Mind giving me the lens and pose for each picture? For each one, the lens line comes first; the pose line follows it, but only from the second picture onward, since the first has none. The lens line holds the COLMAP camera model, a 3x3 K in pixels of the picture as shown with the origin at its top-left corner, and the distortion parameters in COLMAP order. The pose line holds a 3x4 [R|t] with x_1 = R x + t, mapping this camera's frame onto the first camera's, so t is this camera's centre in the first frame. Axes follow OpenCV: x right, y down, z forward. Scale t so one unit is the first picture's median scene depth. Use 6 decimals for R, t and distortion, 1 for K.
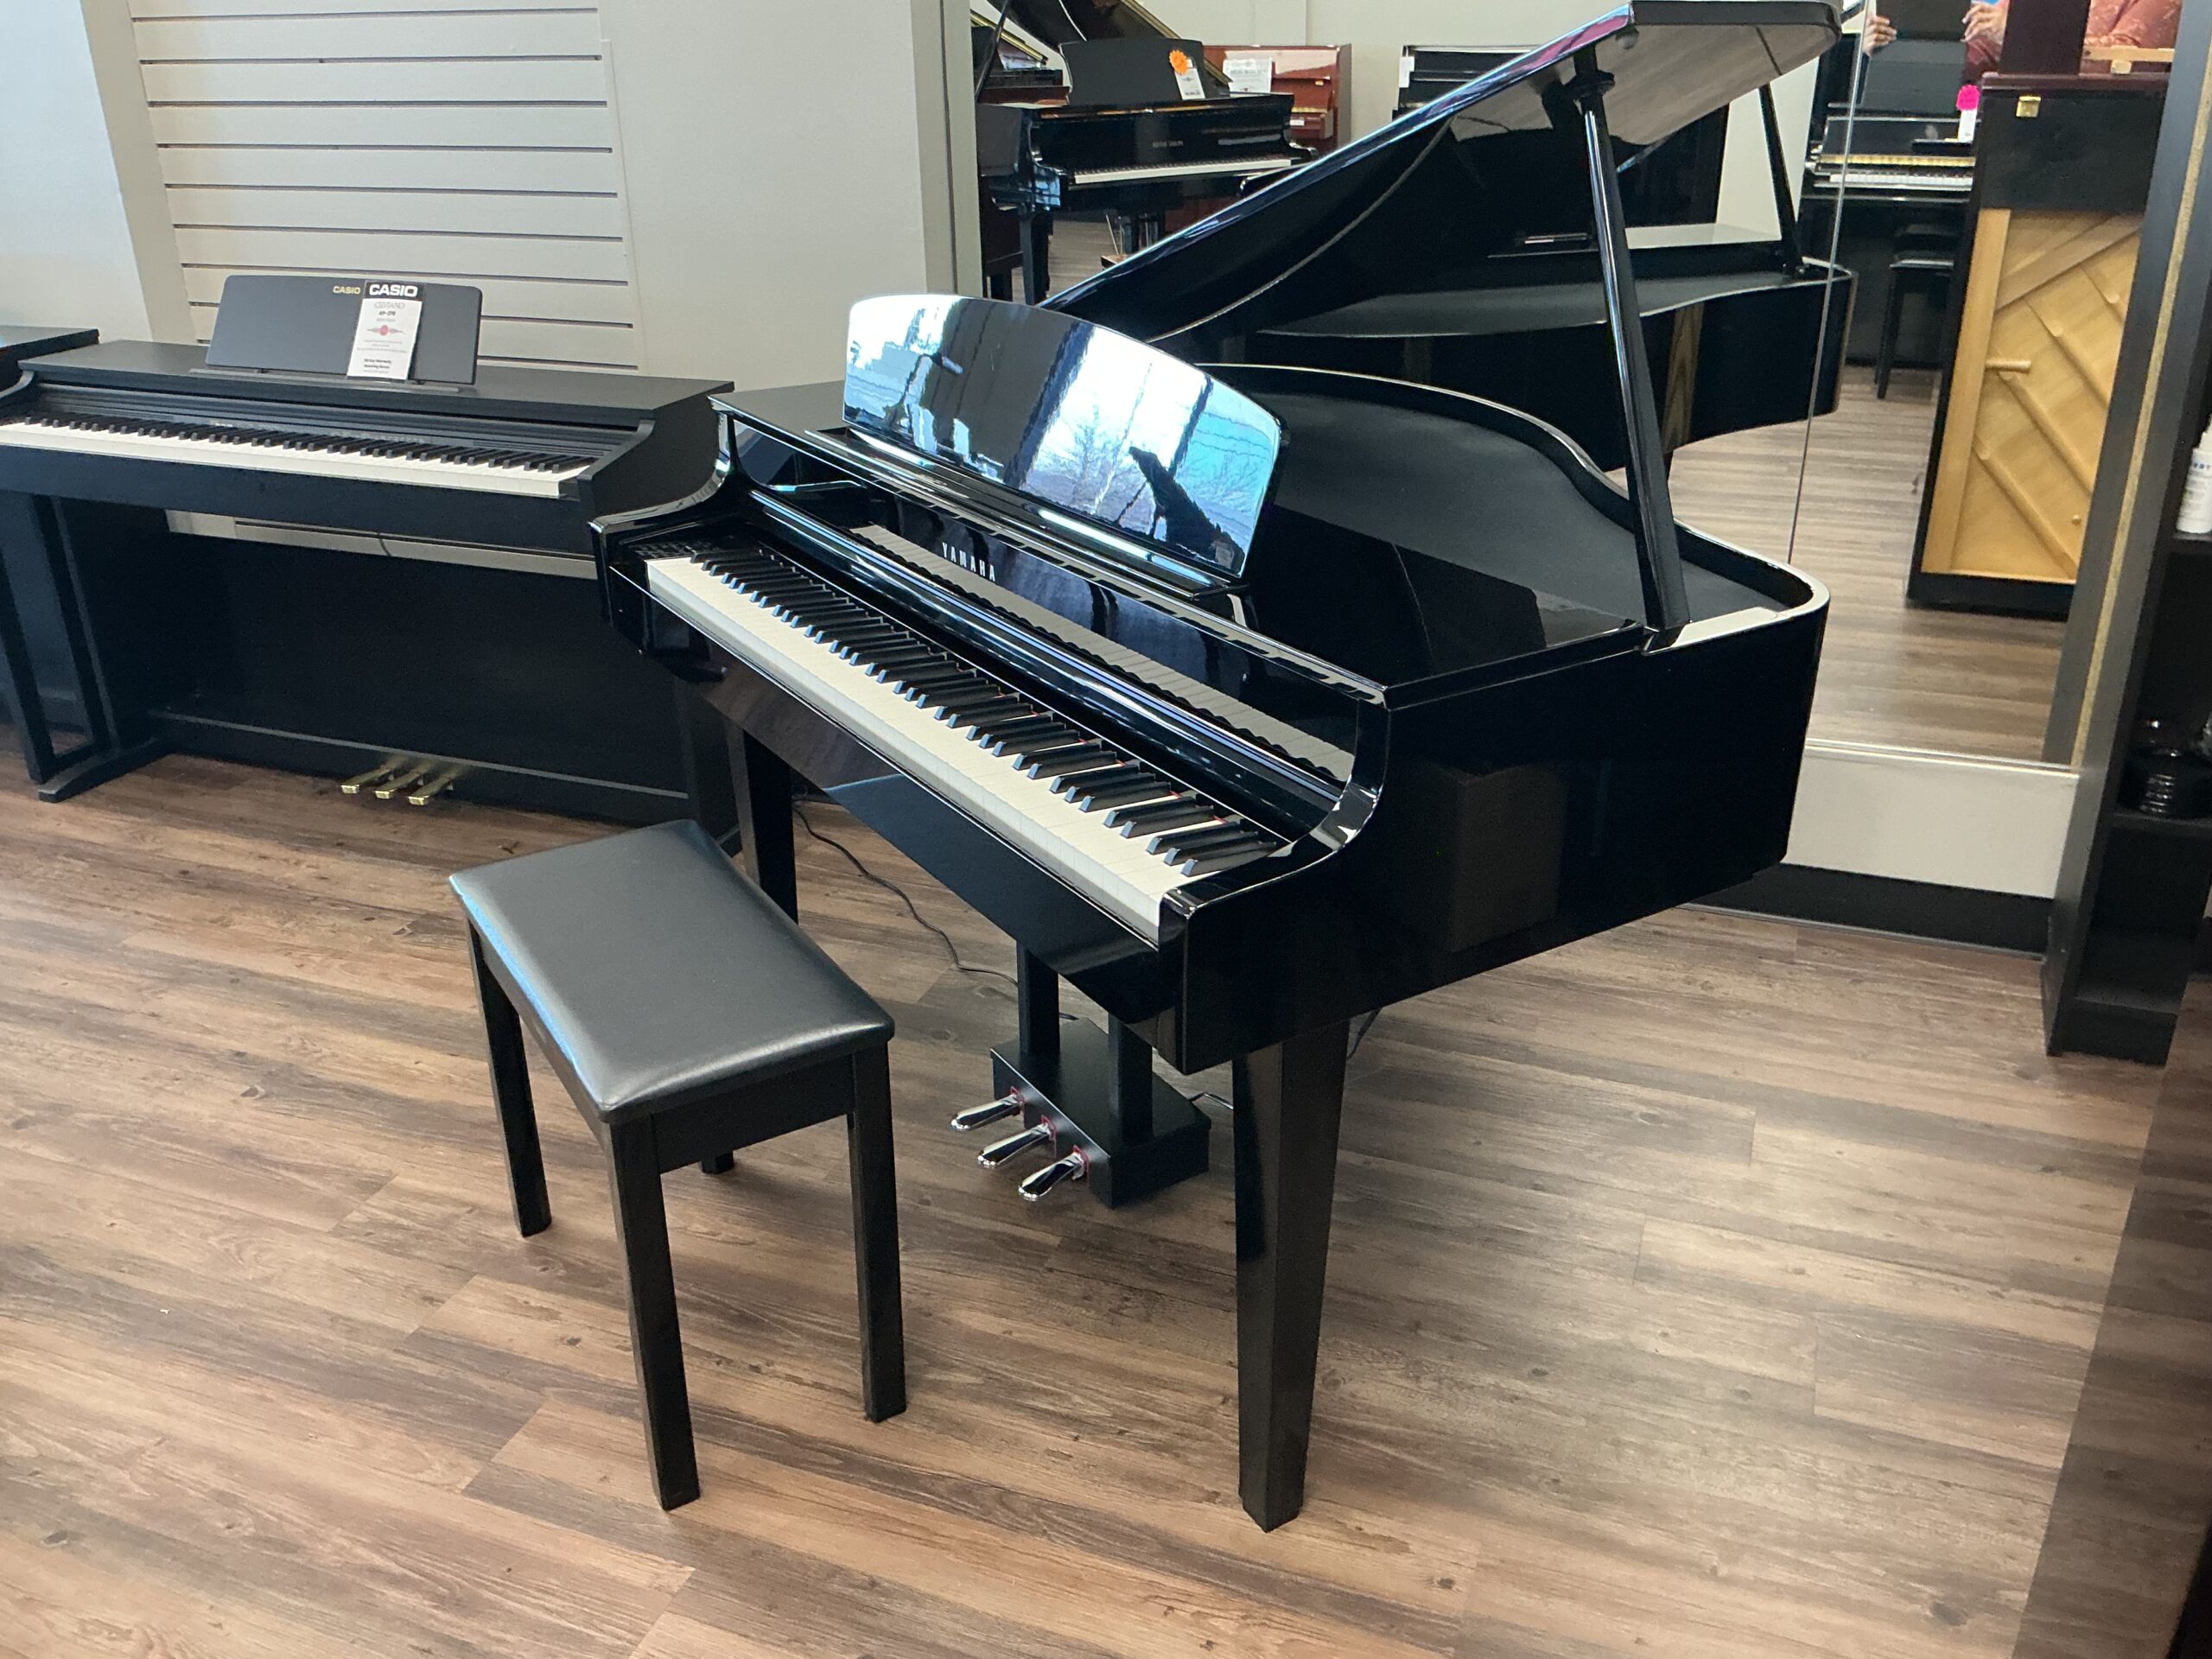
lens RADIAL K [[1840.1, 0, 1106.0], [0, 1840.1, 829.5], [0, 0, 1]] dist [0.033838, -0.005237]
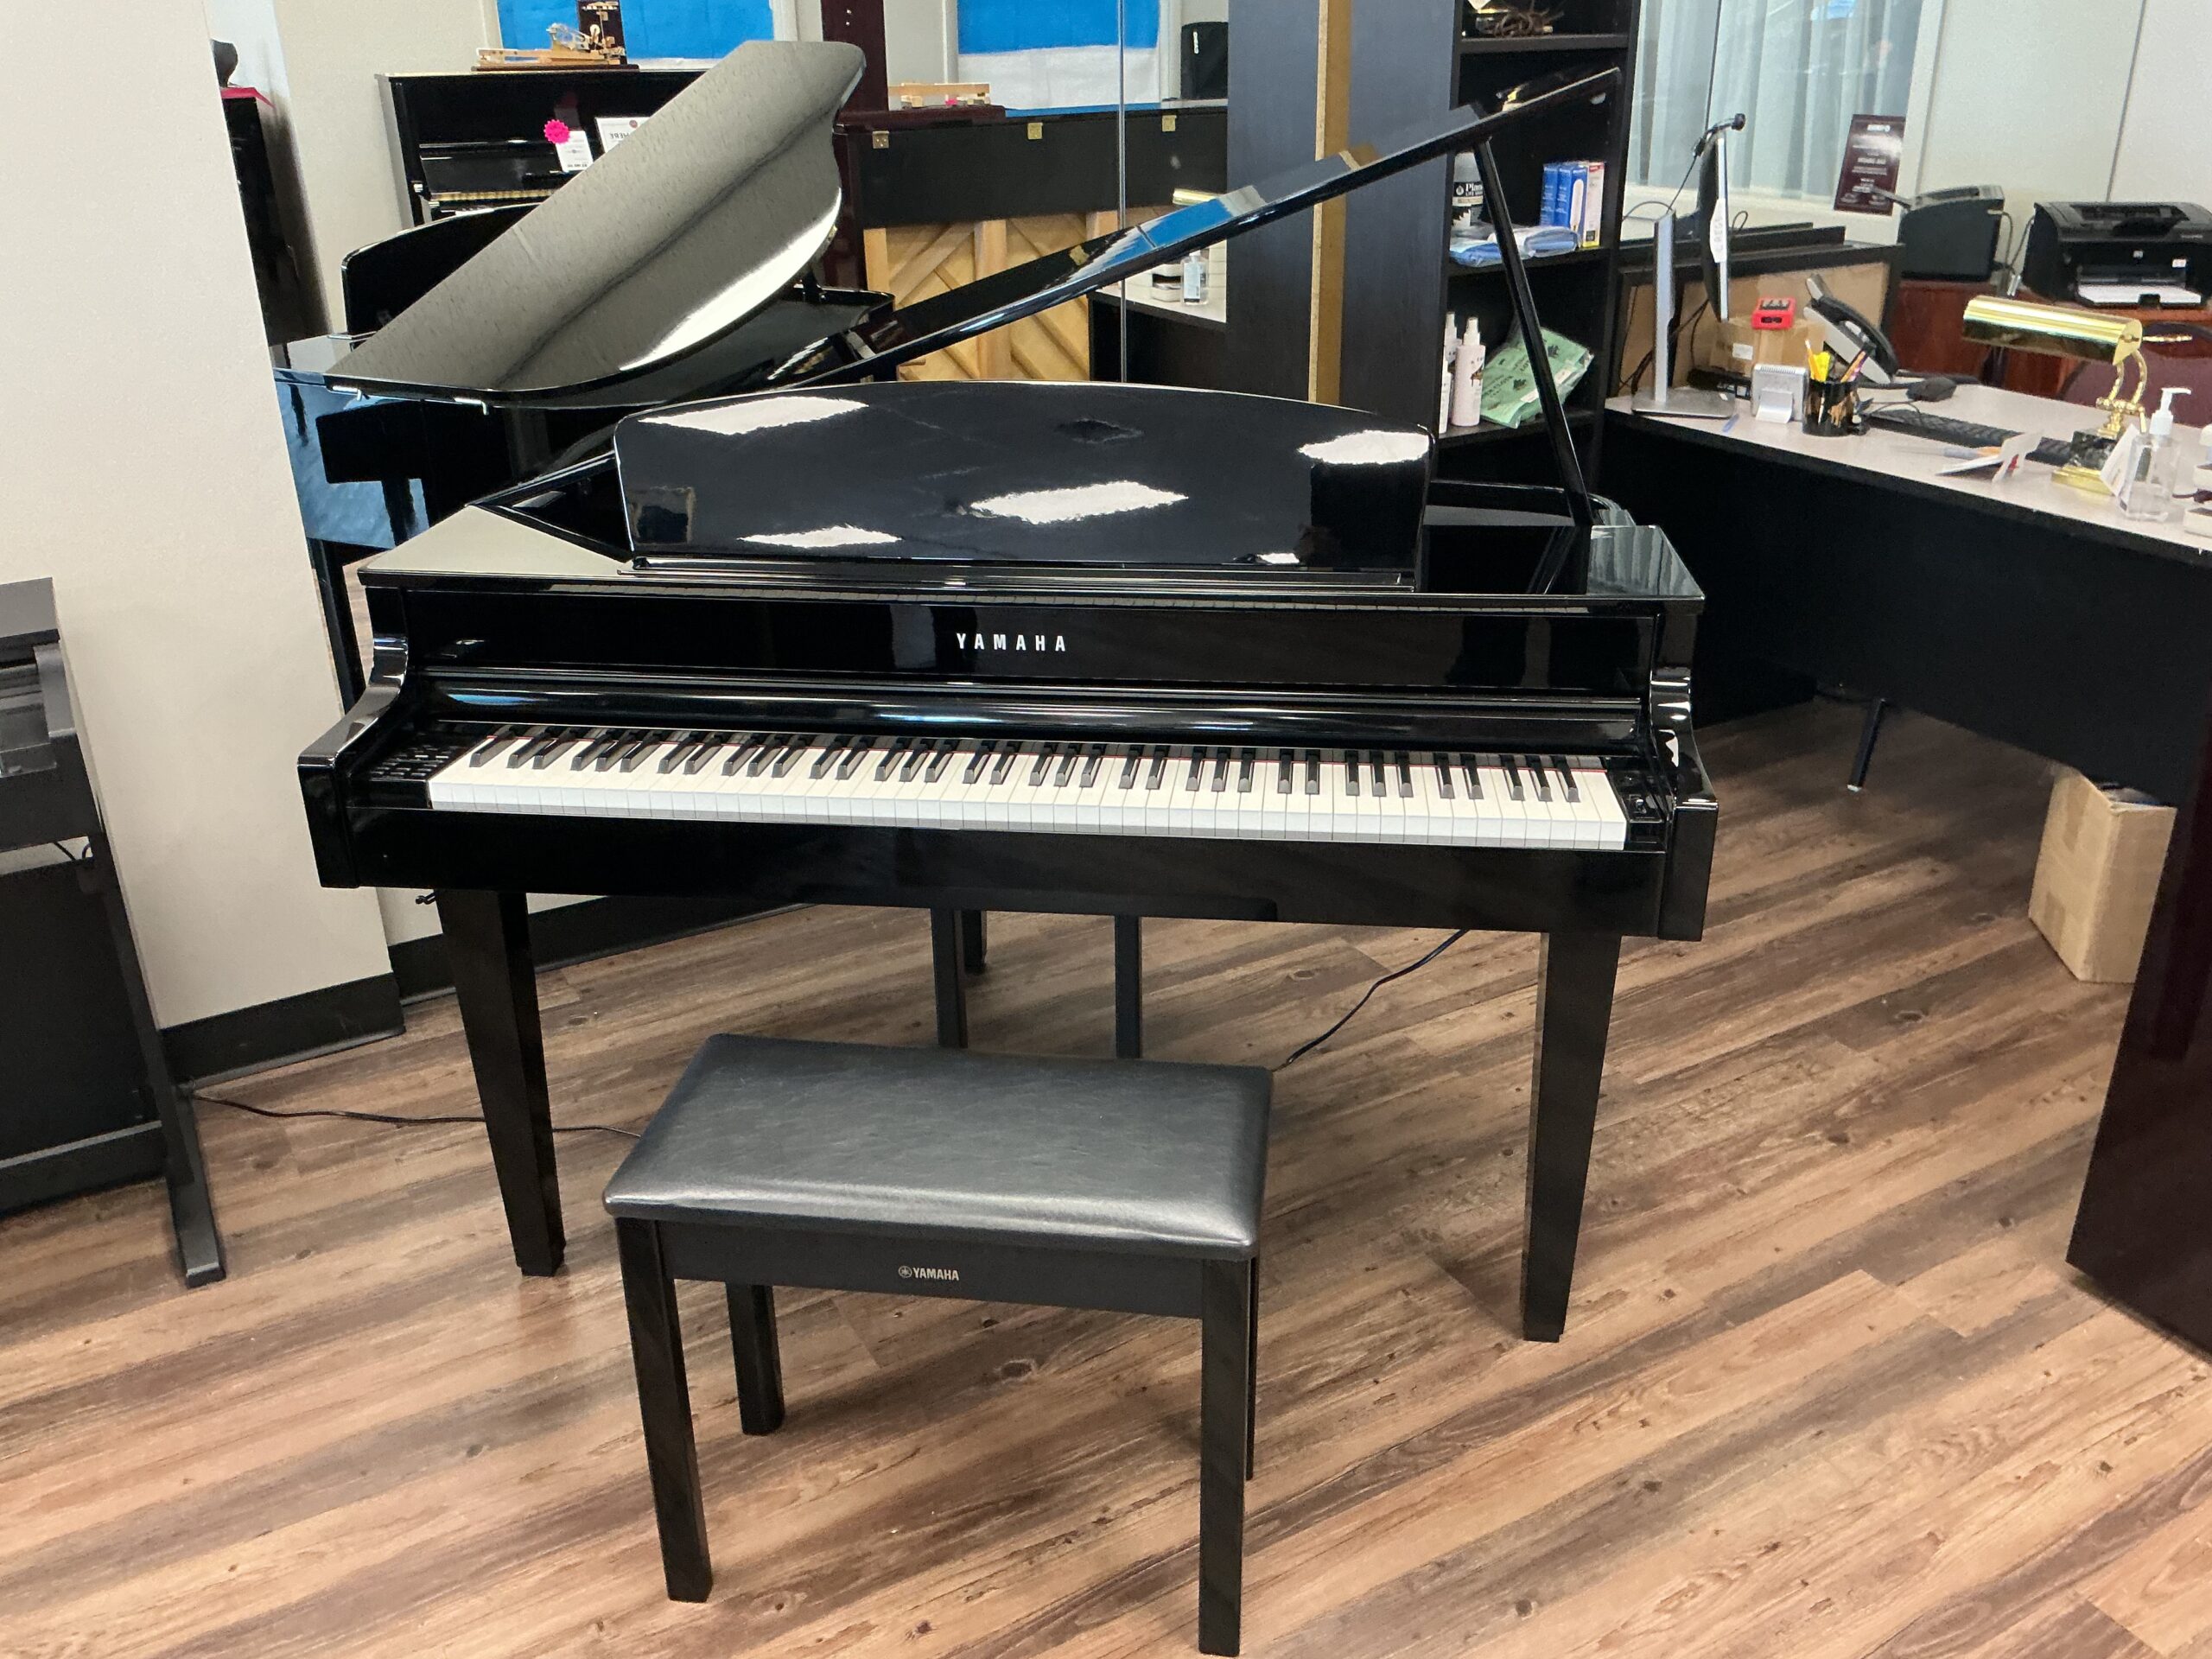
lens RADIAL K [[1840.1, 0, 1106.0], [0, 1840.1, 829.5], [0, 0, 1]] dist [0.033838, -0.005237]
pose [[0.613696, -0.306686, 0.727545, -0.850334], [0.310098, 0.941054, 0.135114, -0.184856], [-0.726097, 0.142691, 0.672624, 0.348794]]
